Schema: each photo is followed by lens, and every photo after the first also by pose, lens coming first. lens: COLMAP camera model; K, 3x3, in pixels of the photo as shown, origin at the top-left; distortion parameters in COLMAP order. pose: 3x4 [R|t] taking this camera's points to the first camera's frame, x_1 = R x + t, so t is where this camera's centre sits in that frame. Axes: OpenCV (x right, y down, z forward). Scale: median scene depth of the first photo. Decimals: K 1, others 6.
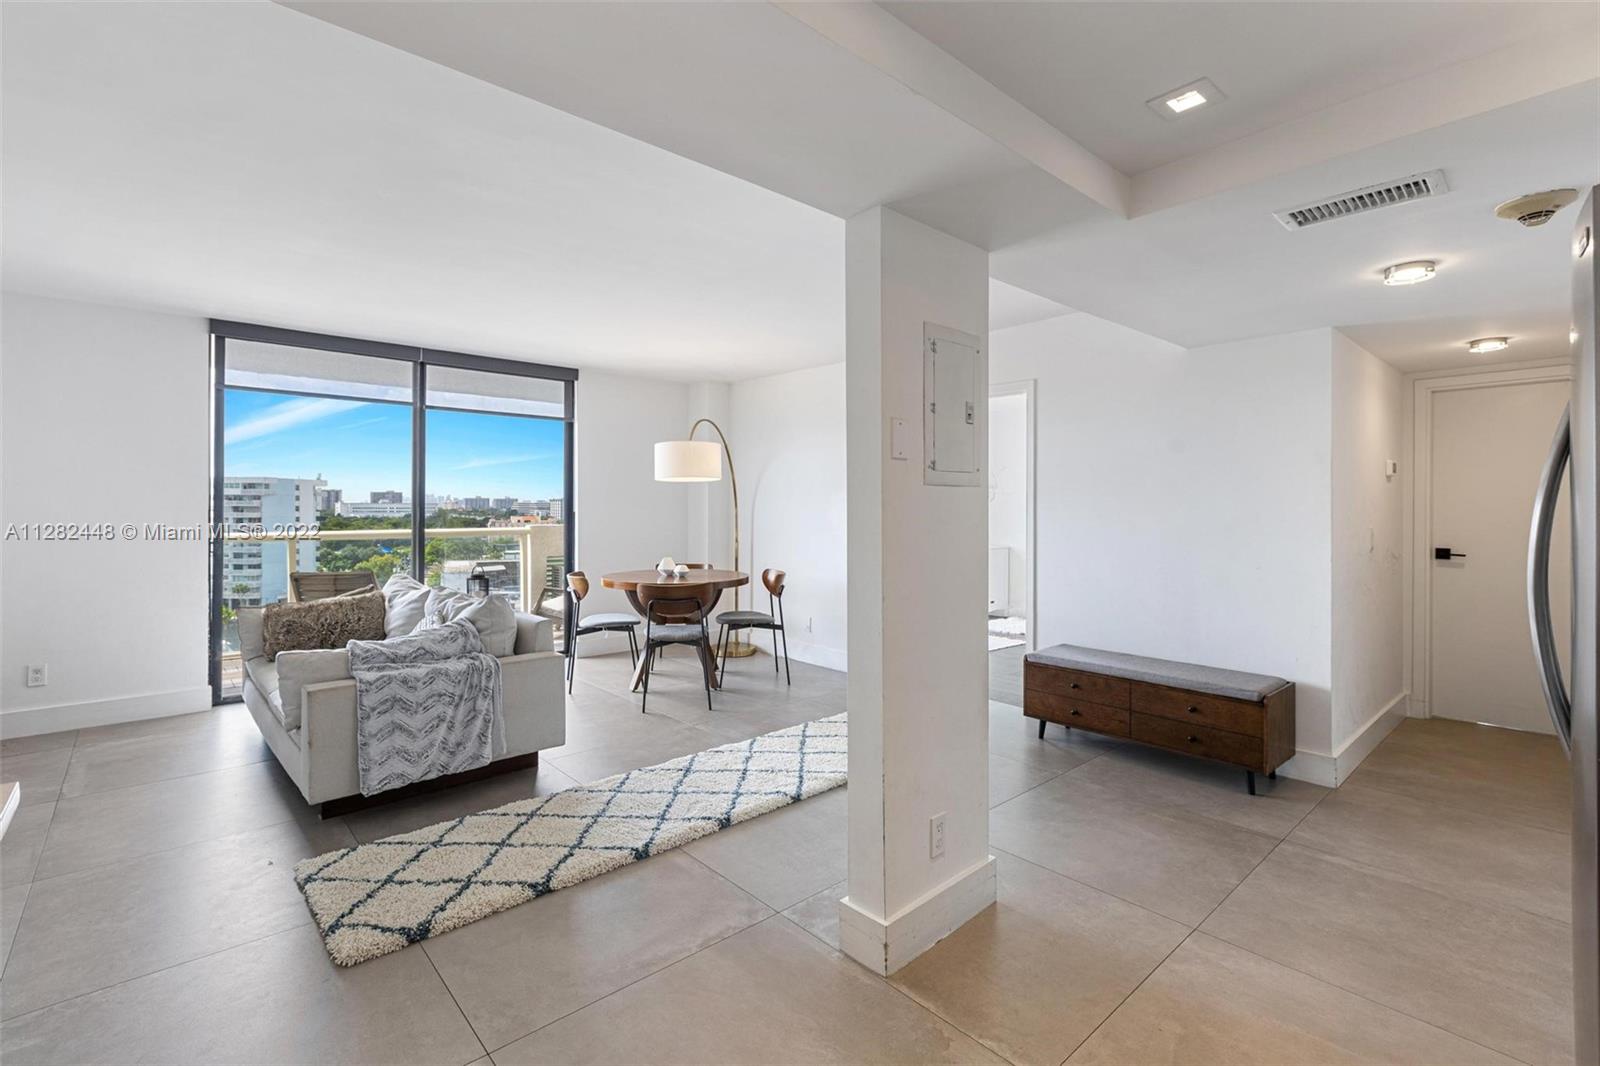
lens RADIAL K [[726.2, 0, 764.9], [0, 726.2, 505.5], [0, 0, 1]] dist [0.000336, 0.000520]
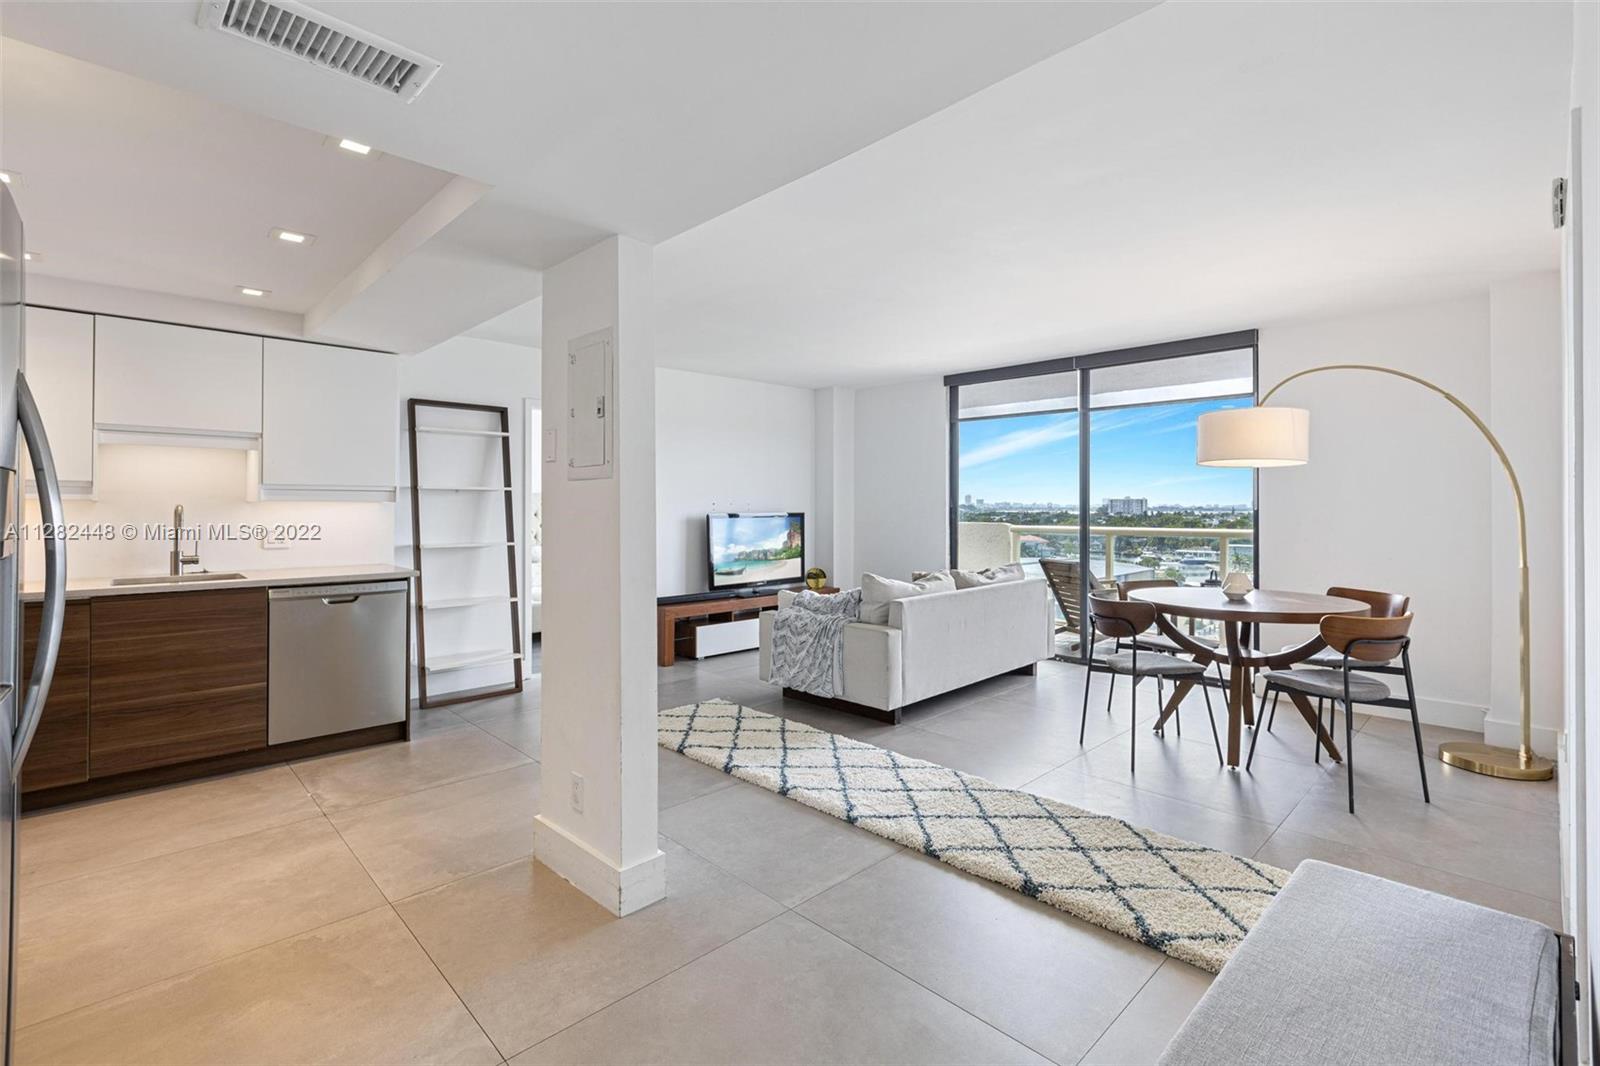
lens RADIAL K [[726.2, 0, 802.9], [0, 726.2, 501.0], [0, 0, 1]] dist [0.000336, 0.000520]
pose [[0.064355, -0.009827, -0.997879, 1.482409], [0.000400, 0.999952, -0.009822, 0.016648], [0.997927, 0.000233, 0.064356, 1.366707]]
